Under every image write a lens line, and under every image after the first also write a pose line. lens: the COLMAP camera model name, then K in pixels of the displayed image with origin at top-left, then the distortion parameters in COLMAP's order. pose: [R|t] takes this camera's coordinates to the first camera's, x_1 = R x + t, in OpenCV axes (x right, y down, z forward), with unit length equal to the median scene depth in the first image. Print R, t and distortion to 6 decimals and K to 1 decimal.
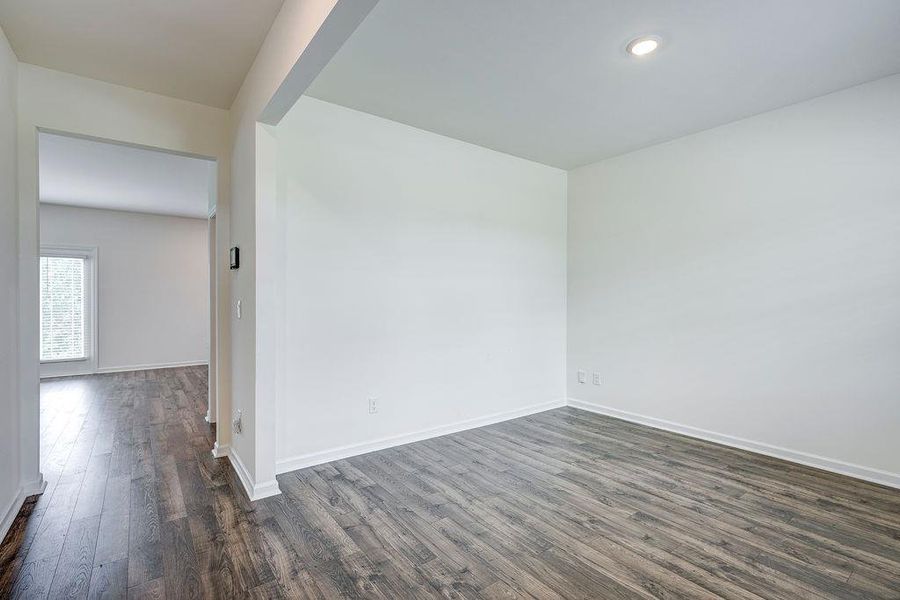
lens RADIAL K [[416.6, 0, 450.1], [0, 416.6, 304.8], [0, 0, 1]] dist [0.000855, 0.000498]
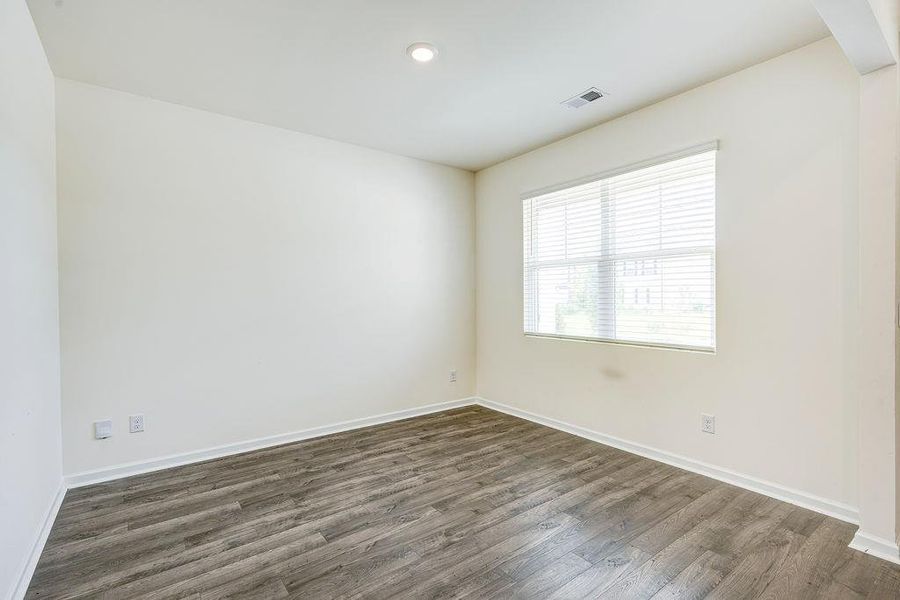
lens RADIAL K [[416.6, 0, 450.1], [0, 416.6, 304.8], [0, 0, 1]] dist [0.000855, 0.000498]
pose [[0.001723, -0.018140, 0.999834, -0.484109], [0.023192, 0.999567, 0.018095, -0.014082], [-0.999730, 0.023157, 0.002143, 0.801078]]
